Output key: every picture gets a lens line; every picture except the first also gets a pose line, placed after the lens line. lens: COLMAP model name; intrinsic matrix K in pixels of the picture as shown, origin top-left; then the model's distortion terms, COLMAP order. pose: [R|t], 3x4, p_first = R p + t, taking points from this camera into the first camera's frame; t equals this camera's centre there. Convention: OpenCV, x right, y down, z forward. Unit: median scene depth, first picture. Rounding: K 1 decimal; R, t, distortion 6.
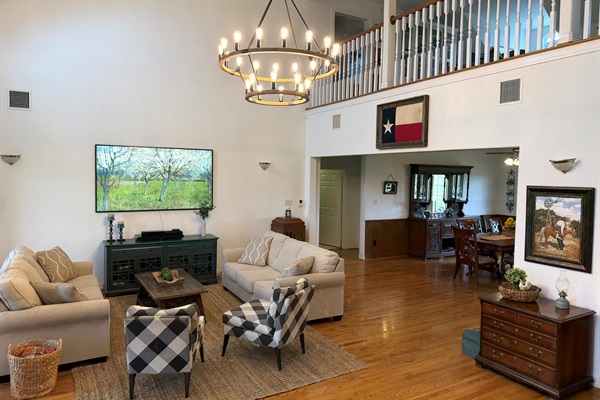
lens RADIAL K [[430.8, 0, 300.0], [0, 430.8, 200.0], [0, 0, 1]] dist [-0.004369, -0.001967]
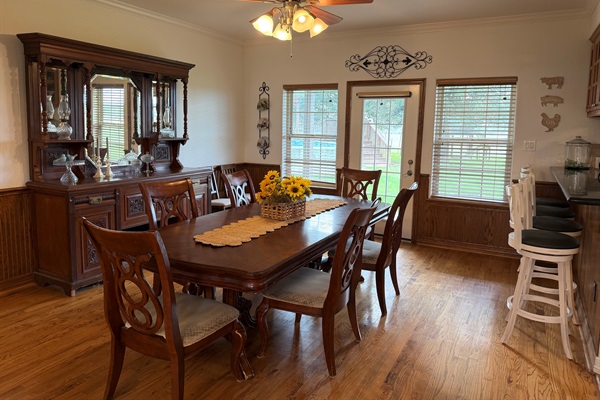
lens RADIAL K [[430.8, 0, 300.0], [0, 430.8, 200.0], [0, 0, 1]] dist [-0.004369, -0.001967]
pose [[0.850327, -0.095825, 0.517457, 0.240506], [0.033624, 0.991166, 0.128294, 0.013284], [-0.525180, -0.091693, 0.846037, 0.516947]]
